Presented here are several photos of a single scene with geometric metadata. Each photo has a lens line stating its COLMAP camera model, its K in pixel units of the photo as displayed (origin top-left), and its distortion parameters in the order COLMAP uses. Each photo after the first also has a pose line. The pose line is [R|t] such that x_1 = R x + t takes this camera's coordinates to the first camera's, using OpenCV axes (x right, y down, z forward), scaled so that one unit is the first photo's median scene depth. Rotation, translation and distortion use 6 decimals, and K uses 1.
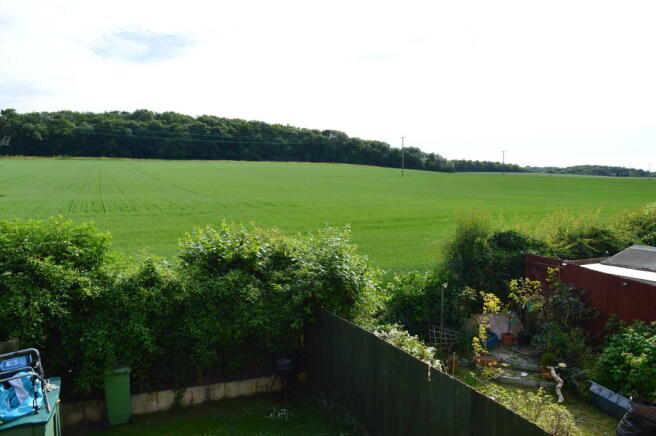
lens RADIAL K [[522.7, 0, 327.0], [0, 522.7, 217.5], [0, 0, 1]] dist [-0.001858, 0.009140]
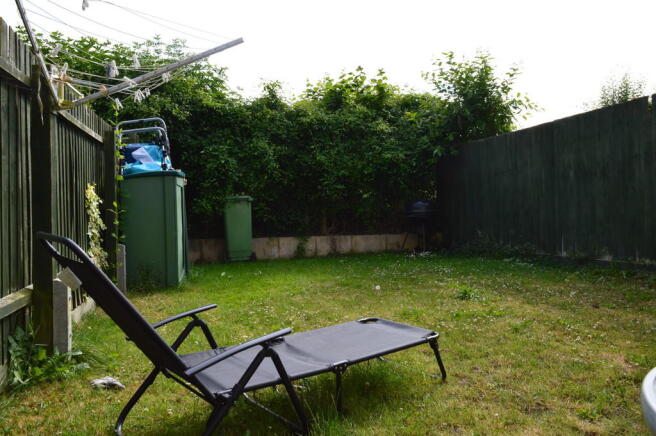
lens RADIAL K [[522.7, 0, 329.8], [0, 522.7, 217.8], [0, 0, 1]] dist [-0.001858, 0.009140]
pose [[0.992085, -0.020141, -0.123945, -0.128719], [0.011390, 0.997418, -0.070911, 0.366579], [0.125053, 0.068938, 0.989752, 0.131821]]
